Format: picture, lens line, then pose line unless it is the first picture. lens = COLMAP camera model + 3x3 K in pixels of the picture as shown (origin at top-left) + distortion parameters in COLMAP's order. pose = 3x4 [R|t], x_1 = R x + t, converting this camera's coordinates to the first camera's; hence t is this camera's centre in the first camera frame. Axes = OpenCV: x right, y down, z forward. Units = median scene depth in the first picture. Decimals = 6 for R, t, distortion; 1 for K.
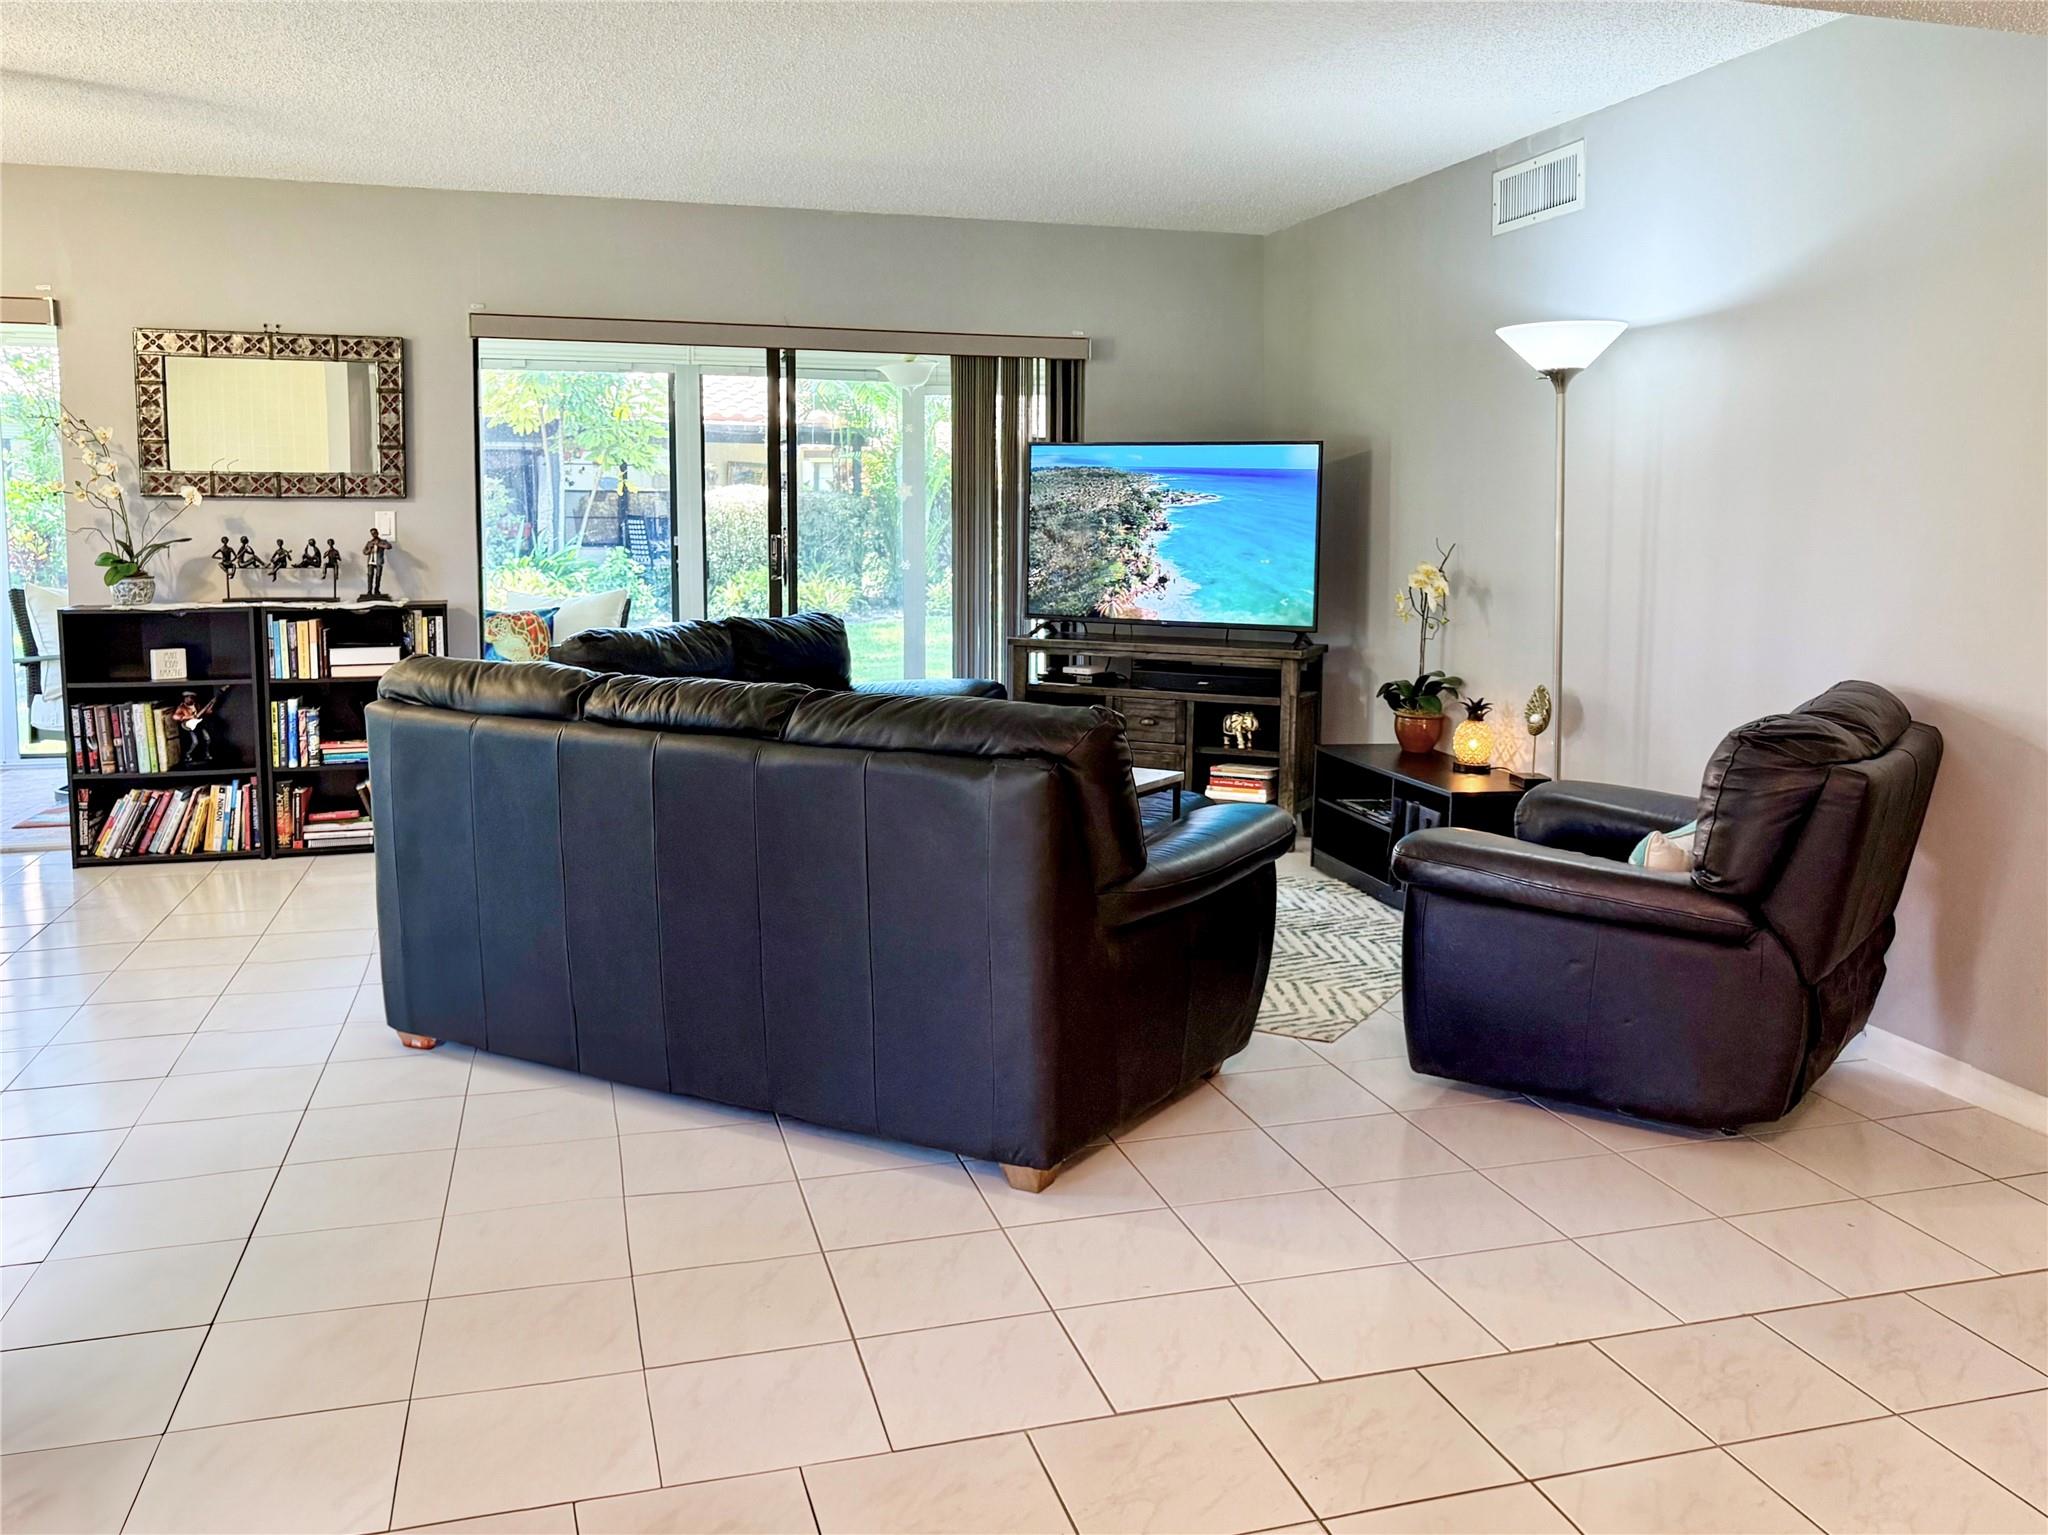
lens RADIAL K [[1659.2, 0, 1063.2], [0, 1659.2, 660.8], [0, 0, 1]] dist [-0.028266, 0.034927]
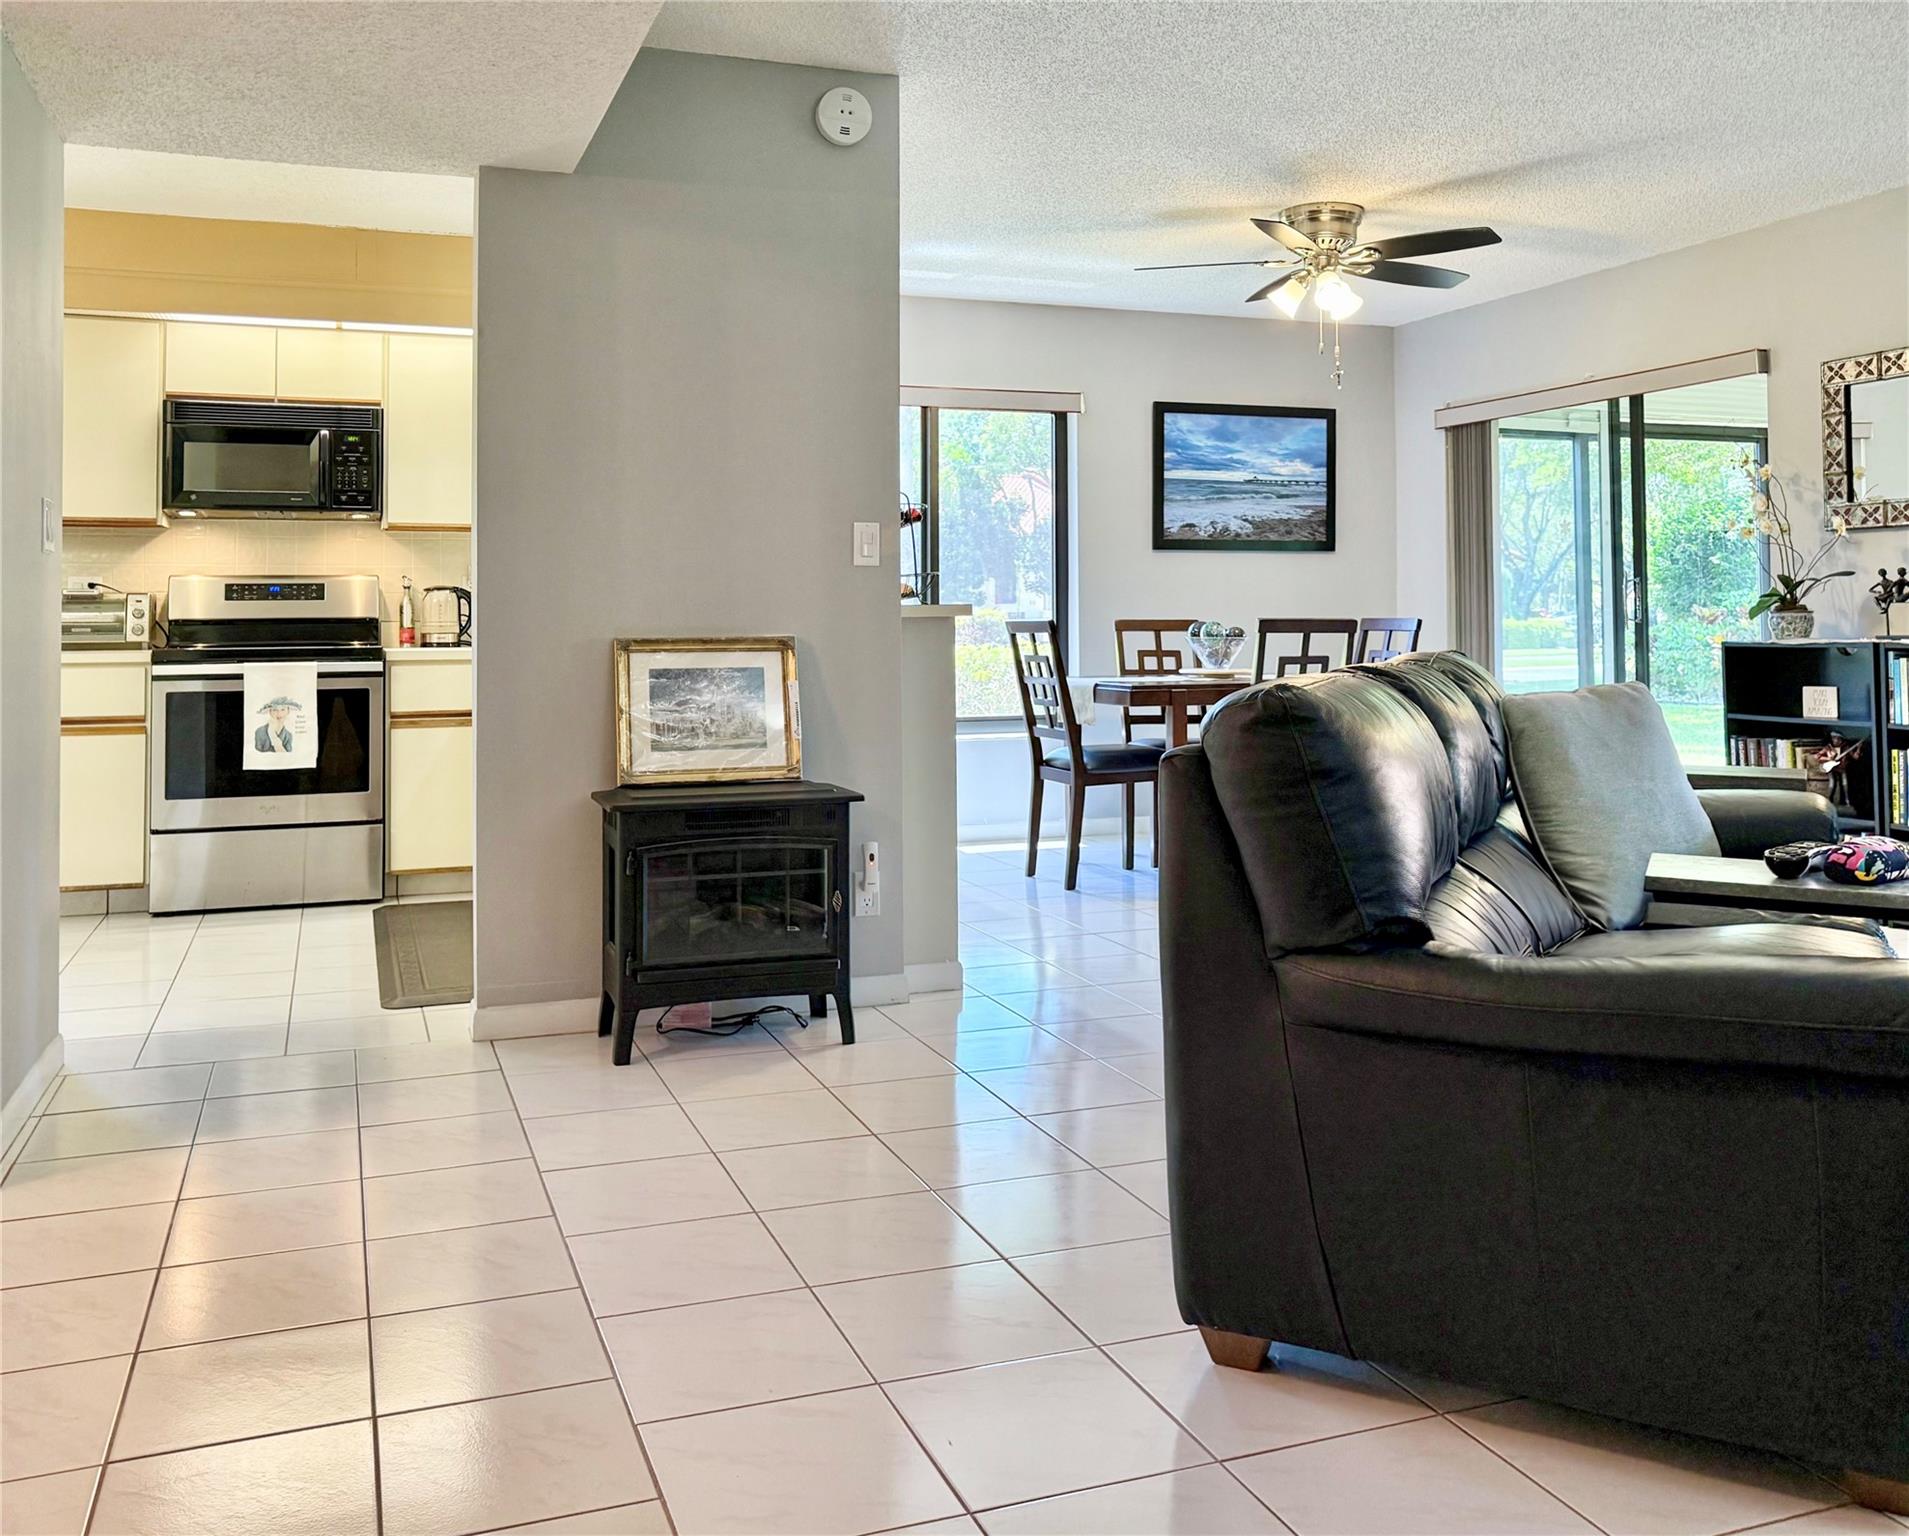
lens RADIAL K [[1570.6, 0, 874.2], [0, 1570.6, 568.8], [0, 0, 1]] dist [-0.023991, 0.007657]
pose [[0.029615, -0.039936, -0.998763, 0.342529], [-0.087437, 0.995268, -0.042389, 0.011220], [0.995730, 0.088584, 0.025983, 0.410431]]
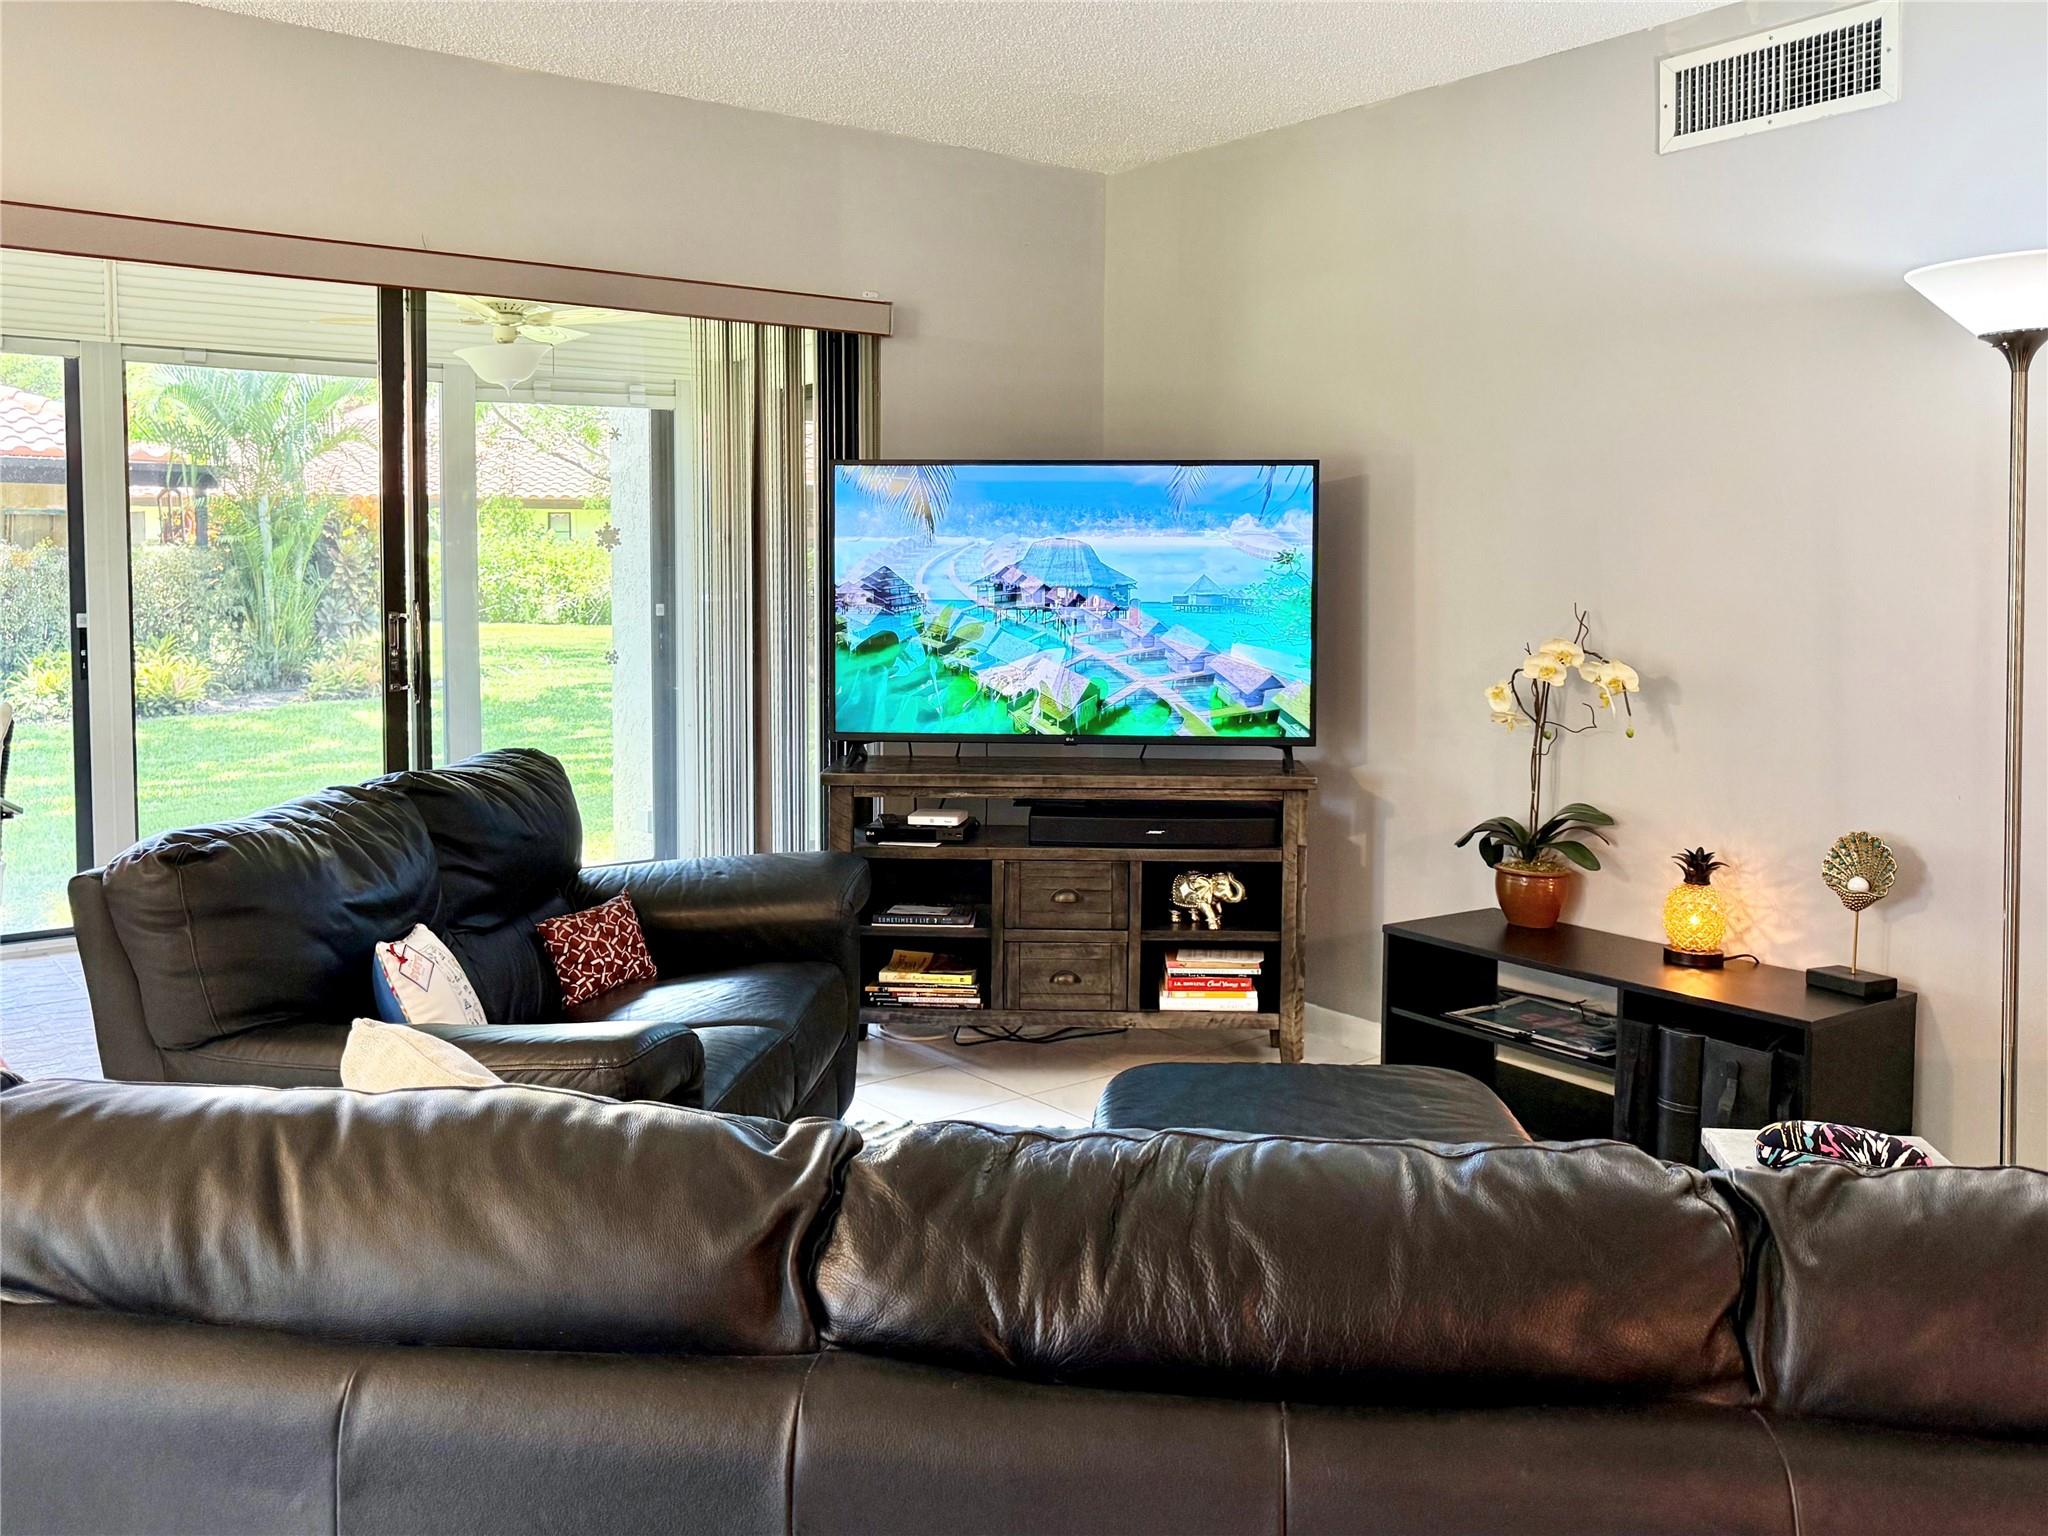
lens RADIAL K [[1687.9, 0, 1044.1], [0, 1687.9, 650.0], [0, 0, 1]] dist [0.007355, -0.014431]
pose [[0.927193, -0.024582, 0.373777, -0.205999], [0.039599, 0.998685, -0.032549, -0.038980], [-0.372485, 0.044980, 0.926947, 0.417493]]
